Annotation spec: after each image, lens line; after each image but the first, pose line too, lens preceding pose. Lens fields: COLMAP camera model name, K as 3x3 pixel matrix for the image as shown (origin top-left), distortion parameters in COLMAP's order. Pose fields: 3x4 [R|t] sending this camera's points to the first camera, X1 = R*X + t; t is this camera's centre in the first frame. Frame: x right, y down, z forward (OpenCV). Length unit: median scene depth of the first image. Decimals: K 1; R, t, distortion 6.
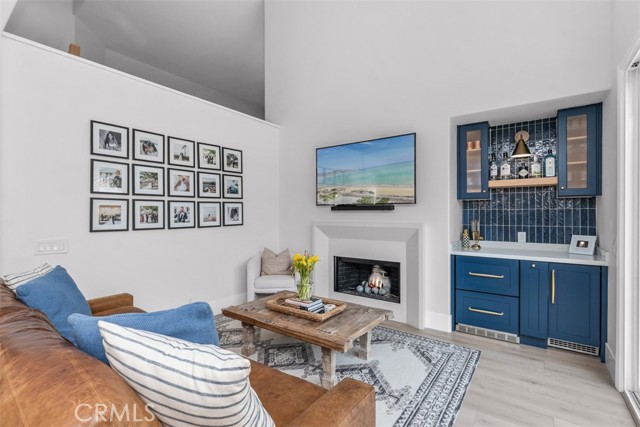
lens RADIAL K [[305.8, 0, 313.5], [0, 305.8, 214.6], [0, 0, 1]] dist [0.011920, -0.000570]
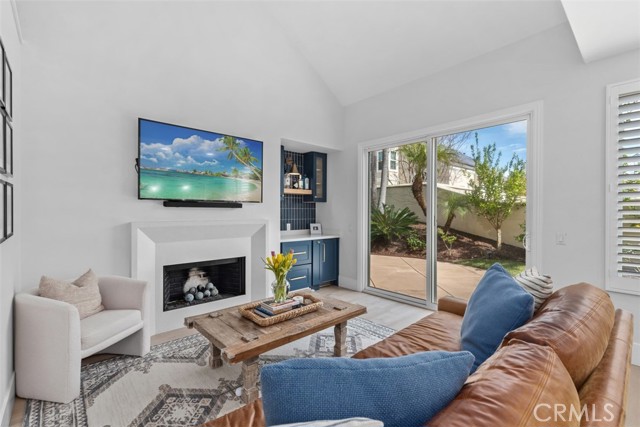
lens RADIAL K [[292.3, 0, 325.8], [0, 292.3, 212.6], [0, 0, 1]] dist [0.010178, -0.000578]
pose [[0.168021, 0.001688, 0.985782, -0.730597], [0.006114, 0.999978, -0.002754, 0.007477], [-0.985765, 0.006489, 0.168006, 0.581526]]
